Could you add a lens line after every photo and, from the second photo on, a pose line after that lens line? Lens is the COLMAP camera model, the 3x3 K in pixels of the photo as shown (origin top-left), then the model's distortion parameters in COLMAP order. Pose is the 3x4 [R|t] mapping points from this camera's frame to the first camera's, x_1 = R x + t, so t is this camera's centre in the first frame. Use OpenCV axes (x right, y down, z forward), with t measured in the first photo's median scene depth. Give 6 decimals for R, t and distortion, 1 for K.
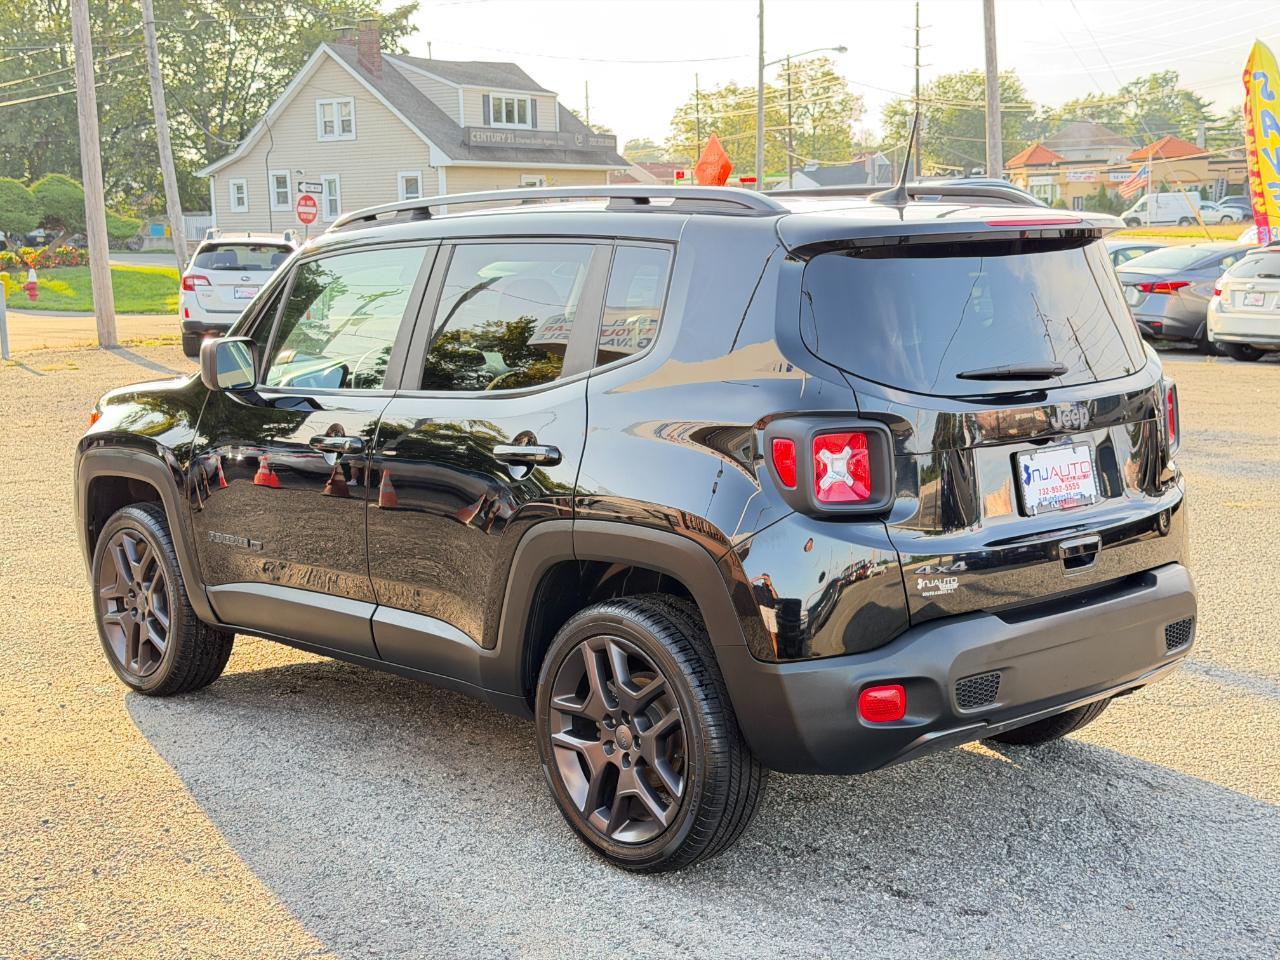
lens RADIAL K [[1765.9, 0, 636.6], [0, 1765.9, 493.4], [0, 0, 1]] dist [0.108511, 0.000000]
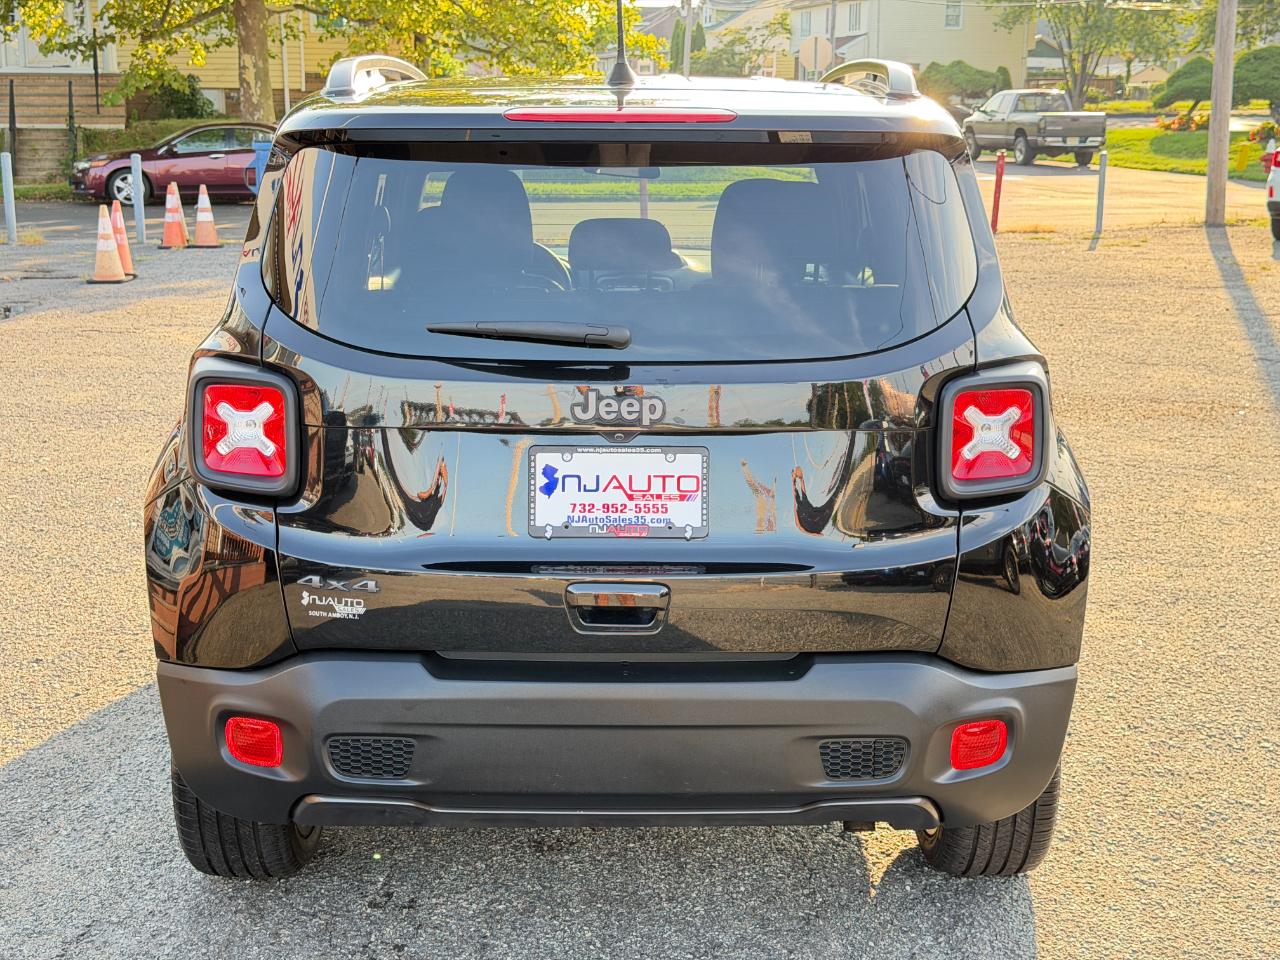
lens RADIAL K [[1765.9, 0, 685.2], [0, 1765.9, 491.0], [0, 0, 1]] dist [0.108511, 0.000000]
pose [[0.748621, 0.163842, -0.642434, 0.525217], [-0.118566, 0.986448, 0.113414, -0.068073], [0.652310, -0.008733, 0.757902, 0.372922]]
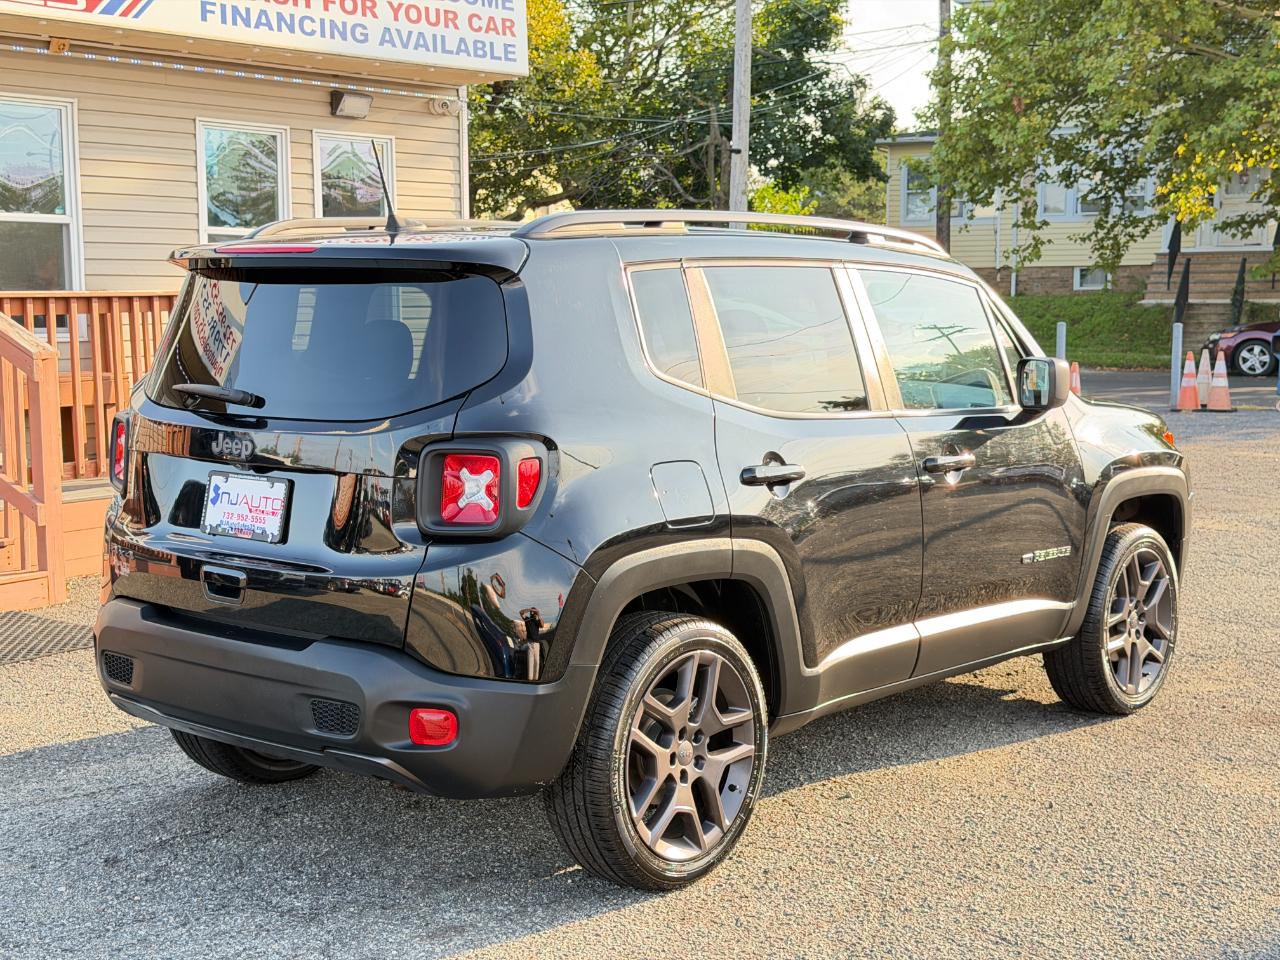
lens RADIAL K [[1765.9, 0, 635.4], [0, 1765.9, 478.3], [0, 0, 1]] dist [0.108511, 0.000000]
pose [[0.153265, 0.132241, -0.979297, 0.936108], [-0.152817, 0.982256, 0.108724, -0.125136], [0.976297, 0.132989, 0.170754, 0.783689]]
